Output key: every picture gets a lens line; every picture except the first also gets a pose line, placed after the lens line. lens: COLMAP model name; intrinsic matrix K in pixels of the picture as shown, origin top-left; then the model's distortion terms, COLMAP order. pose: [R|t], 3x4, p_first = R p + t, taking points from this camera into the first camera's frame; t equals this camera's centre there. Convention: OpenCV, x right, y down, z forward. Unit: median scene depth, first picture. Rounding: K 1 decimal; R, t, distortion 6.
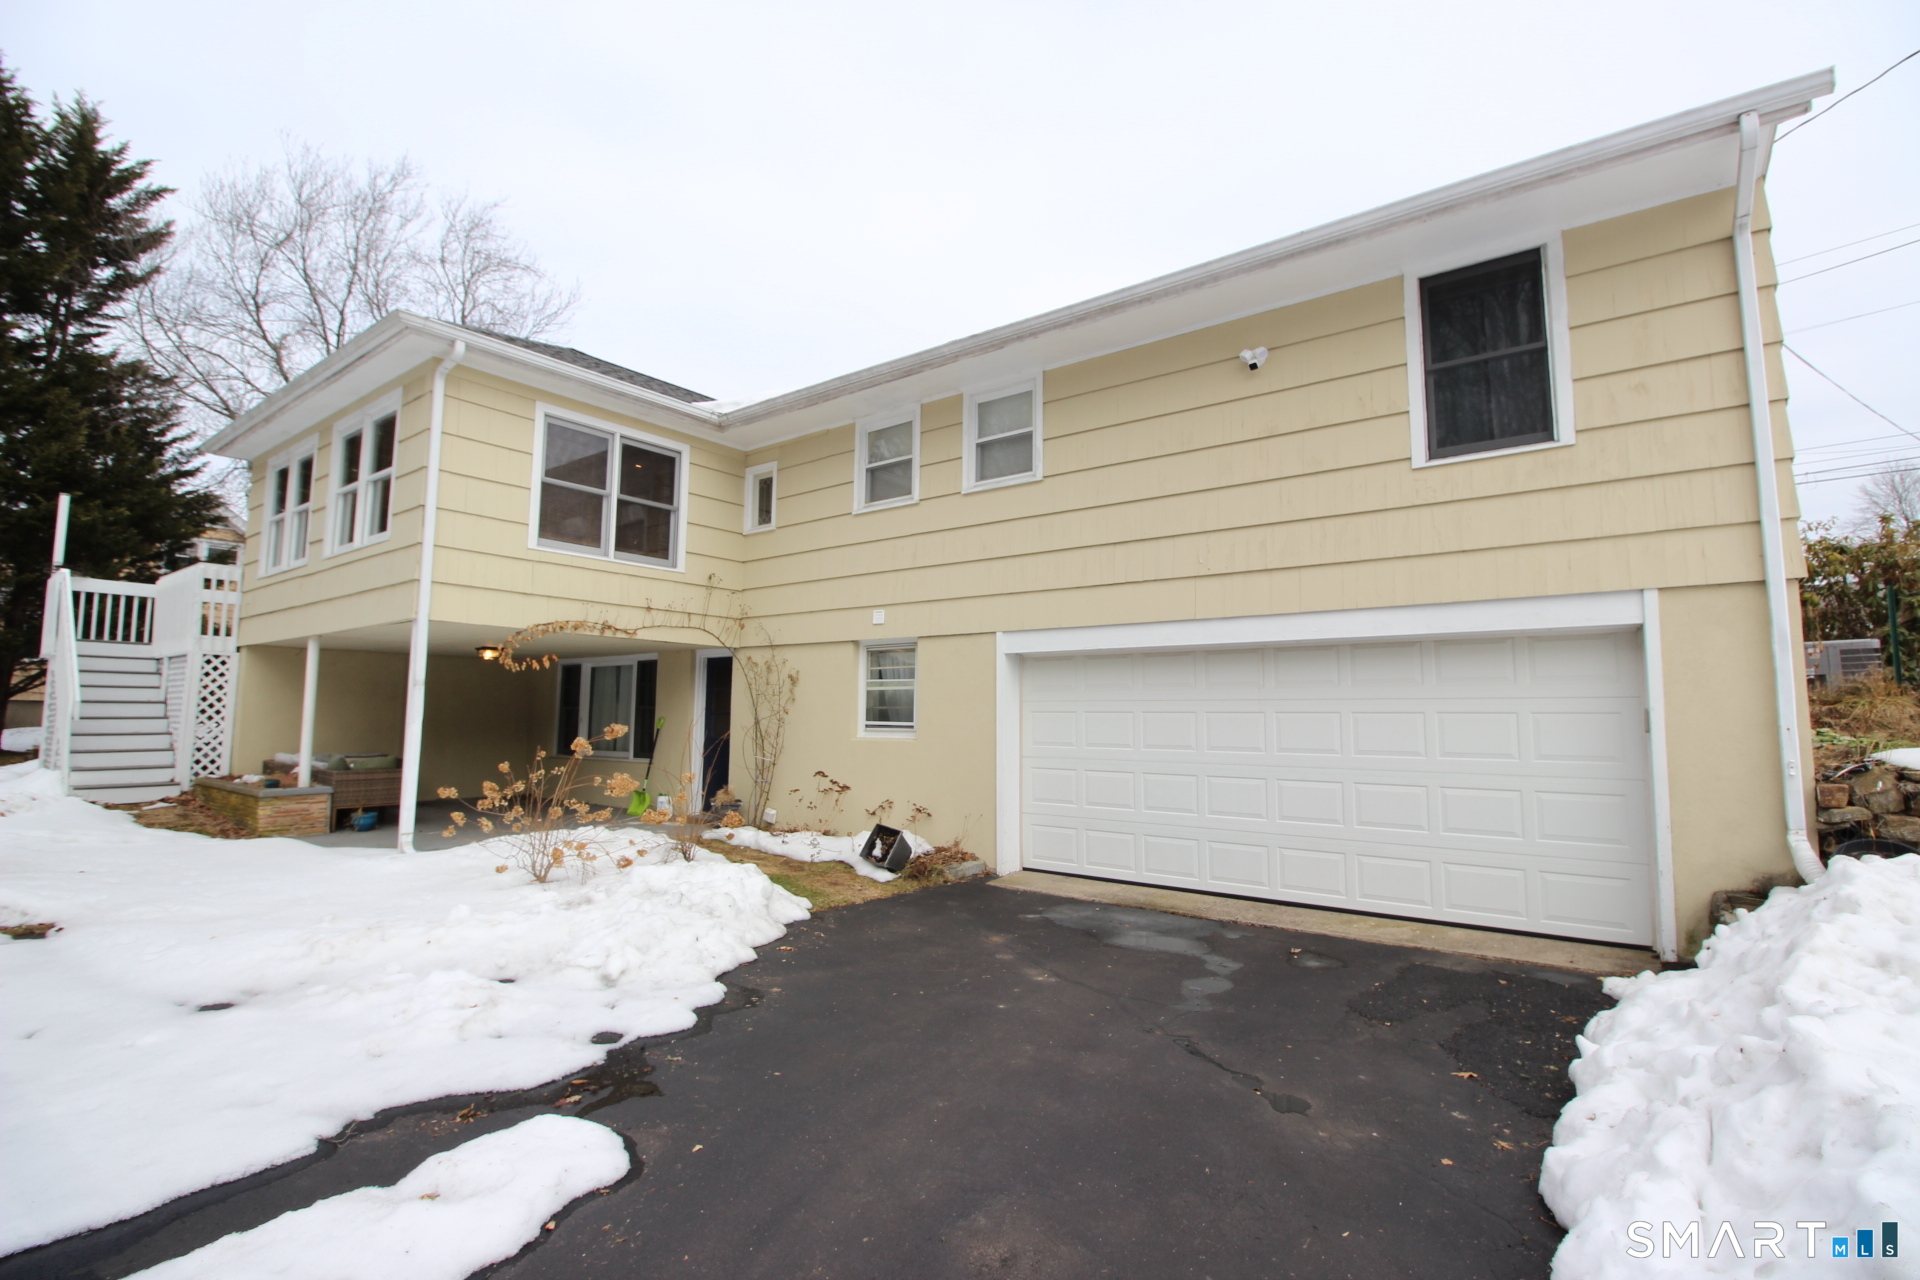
lens RADIAL K [[891.0, 0, 956.0], [0, 891.0, 627.0], [0, 0, 1]] dist [-0.000001, -0.011628]
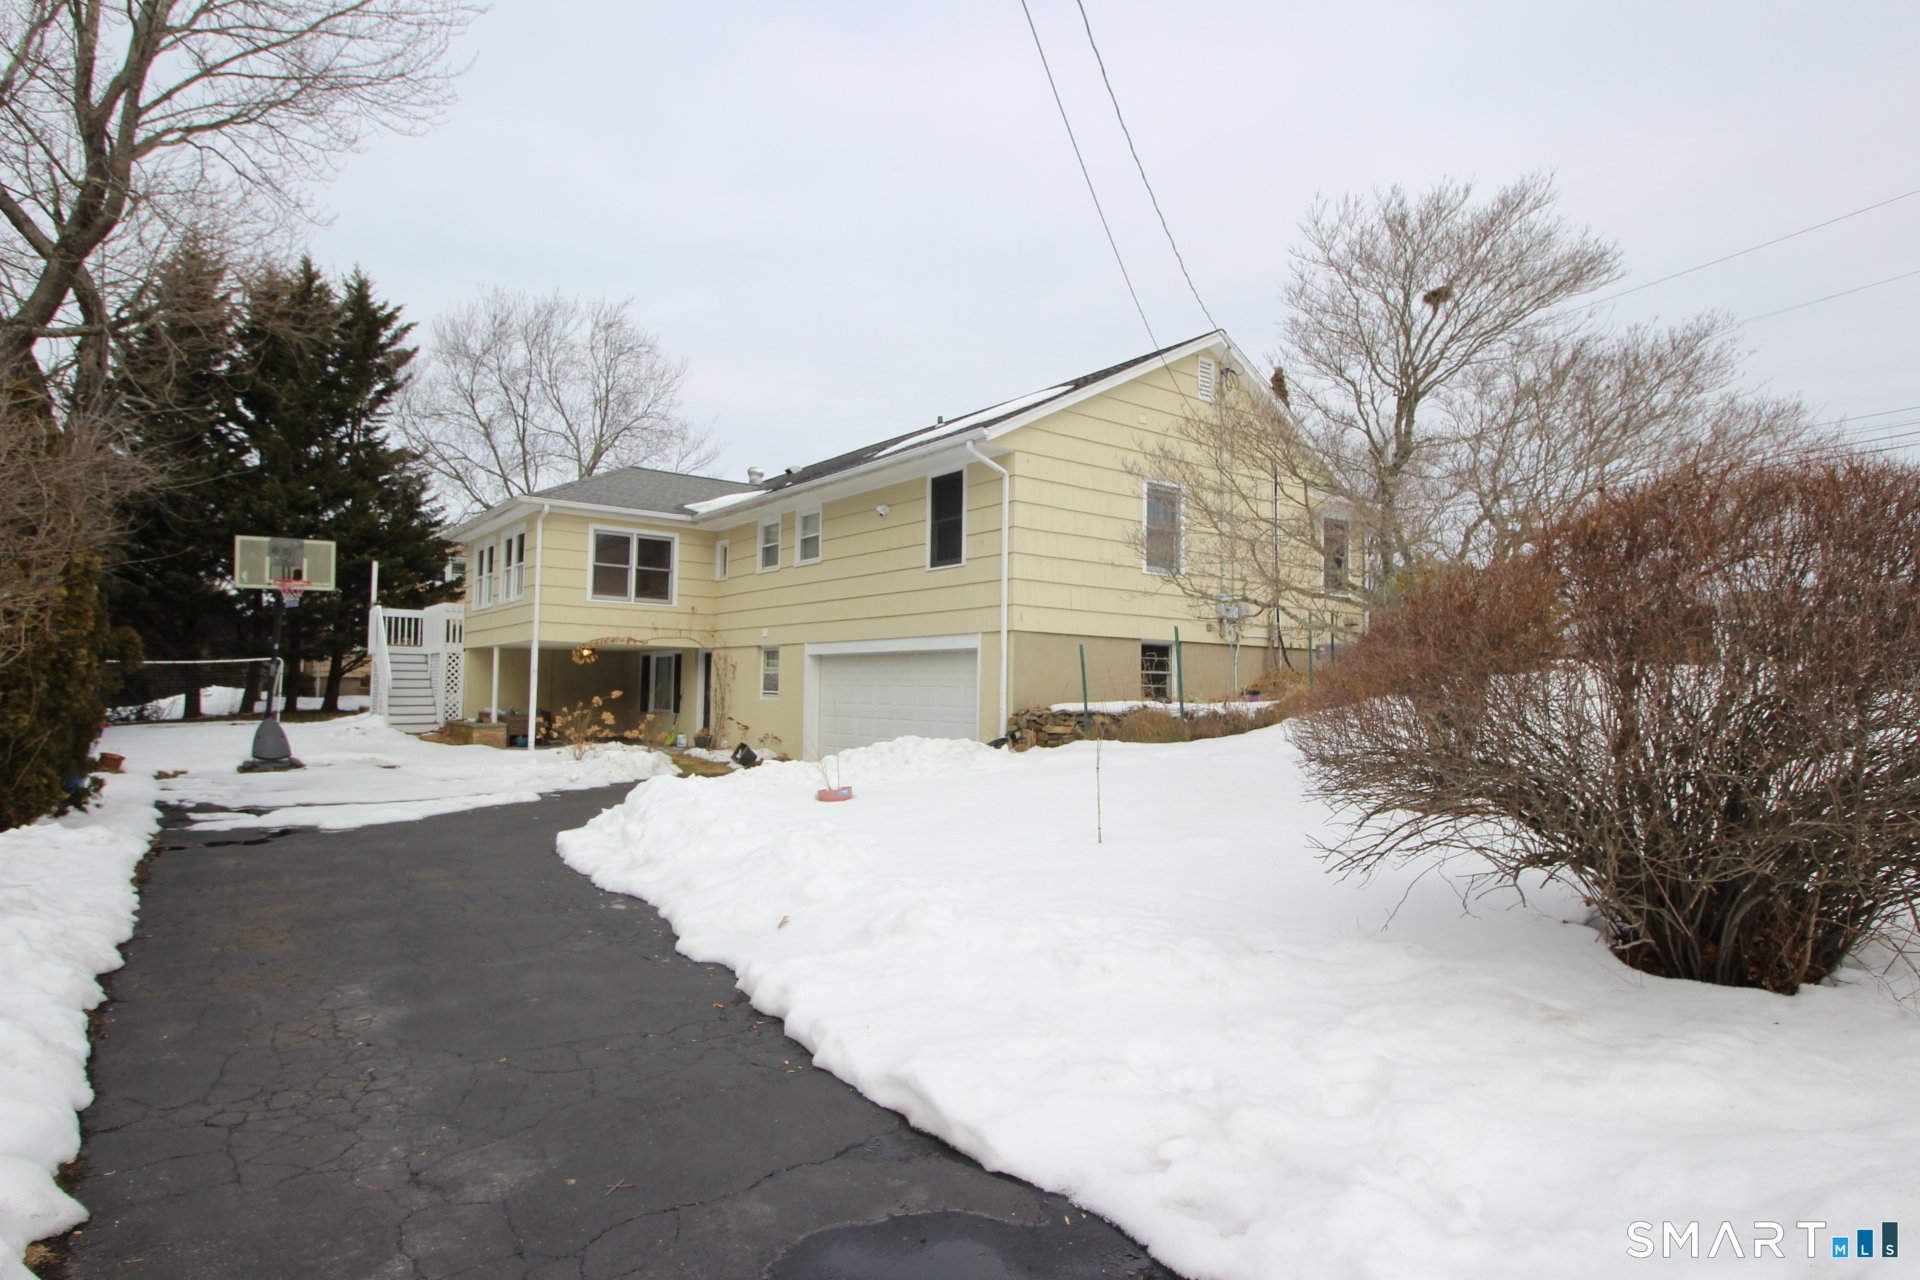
lens RADIAL K [[1036.4, 0, 960.0], [0, 1036.4, 640.0], [0, 0, 1]] dist [0.000850, 0.000198]
pose [[0.968031, -0.007341, -0.250724, 0.778526], [0.019614, 0.998726, 0.046489, -0.082252], [0.250064, -0.049921, 0.966942, -0.879790]]
